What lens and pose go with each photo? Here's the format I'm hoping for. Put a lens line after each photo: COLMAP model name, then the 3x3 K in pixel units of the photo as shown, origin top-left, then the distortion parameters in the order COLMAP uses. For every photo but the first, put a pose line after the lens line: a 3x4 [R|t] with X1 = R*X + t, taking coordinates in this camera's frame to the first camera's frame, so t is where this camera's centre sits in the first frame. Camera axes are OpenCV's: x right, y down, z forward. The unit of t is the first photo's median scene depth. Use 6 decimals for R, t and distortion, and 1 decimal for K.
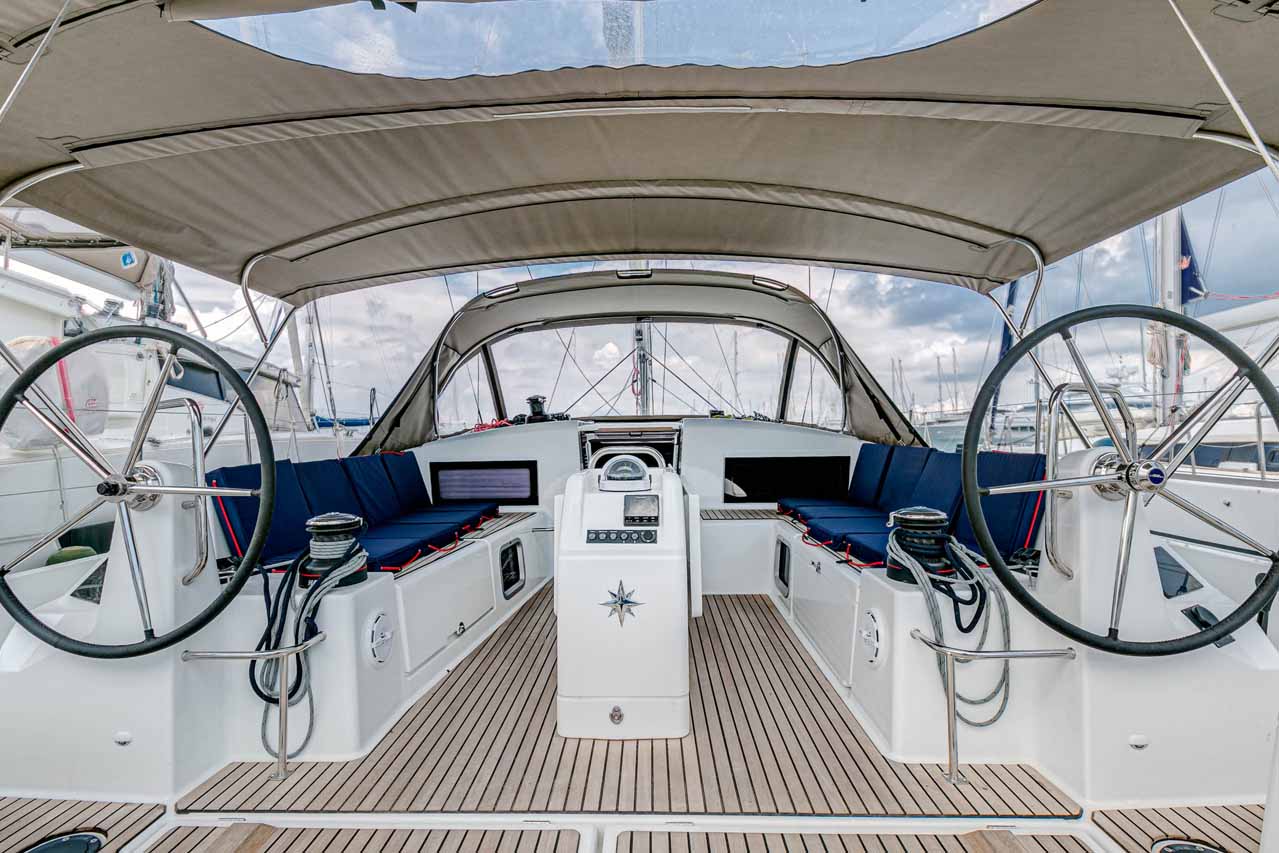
lens RADIAL K [[596.9, 0, 631.1], [0, 596.9, 431.3], [0, 0, 1]] dist [0.001309, 0.000567]
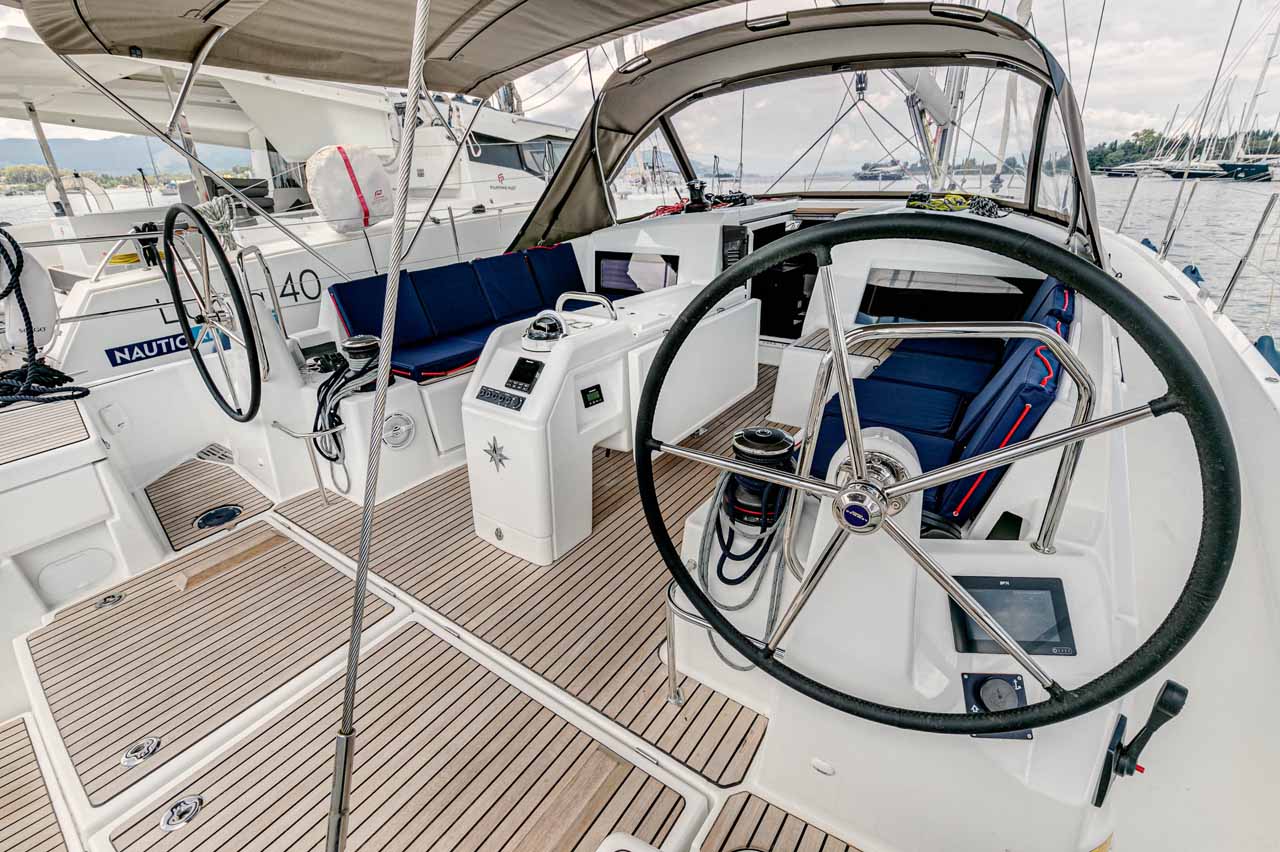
lens RADIAL K [[568.4, 0, 642.7], [0, 568.4, 426.0], [0, 0, 1]] dist [0.000401, 0.000827]
pose [[0.838012, 0.214088, -0.501898, 0.373297], [0.019884, 0.907223, 0.420180, -0.106595], [0.545289, -0.362096, 0.756007, 0.168542]]
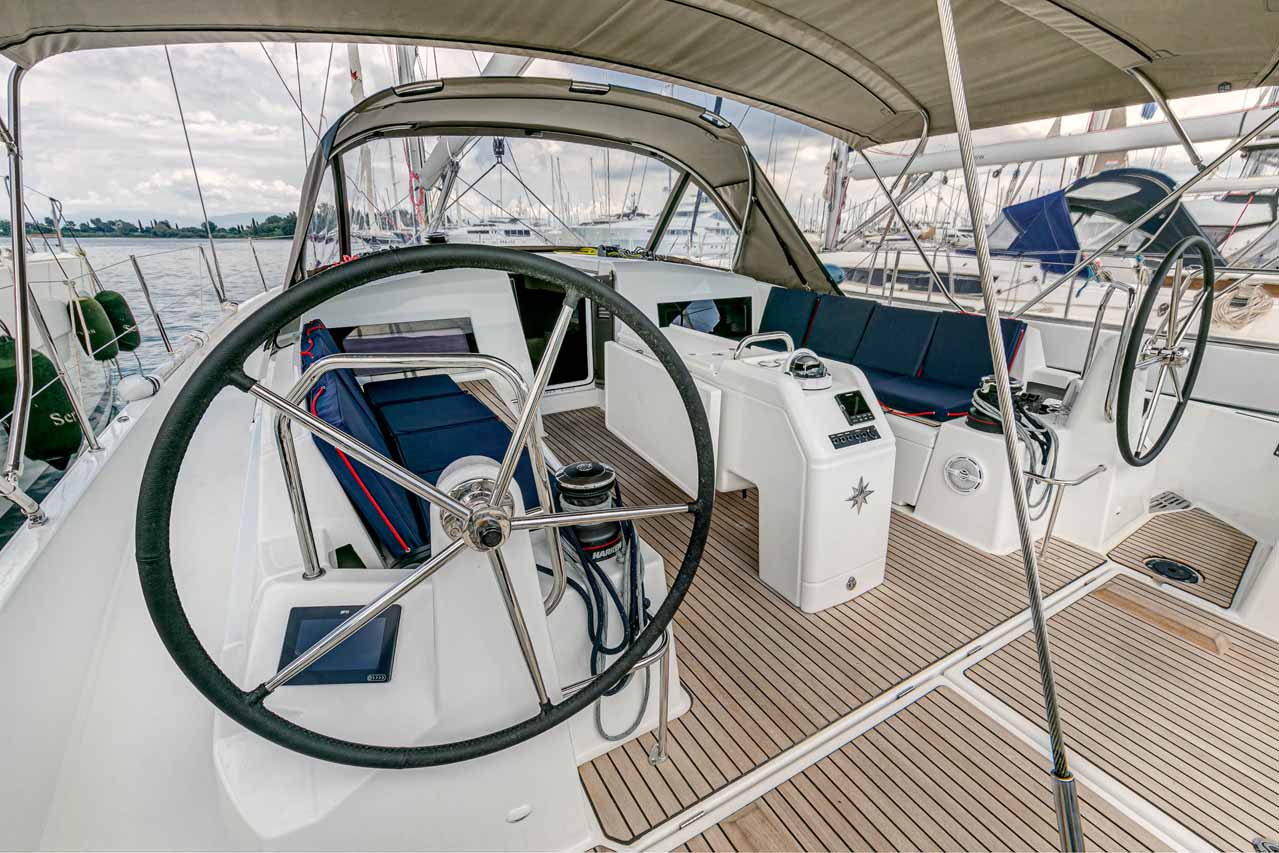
lens RADIAL K [[568.0, 0, 642.2], [0, 568.0, 426.5], [0, 0, 1]] dist [0.000401, 0.000827]
pose [[0.846935, -0.160760, 0.506812, -0.427624], [-0.018427, 0.943749, 0.330150, -0.084684], [-0.531378, -0.288954, 0.796331, 0.202588]]
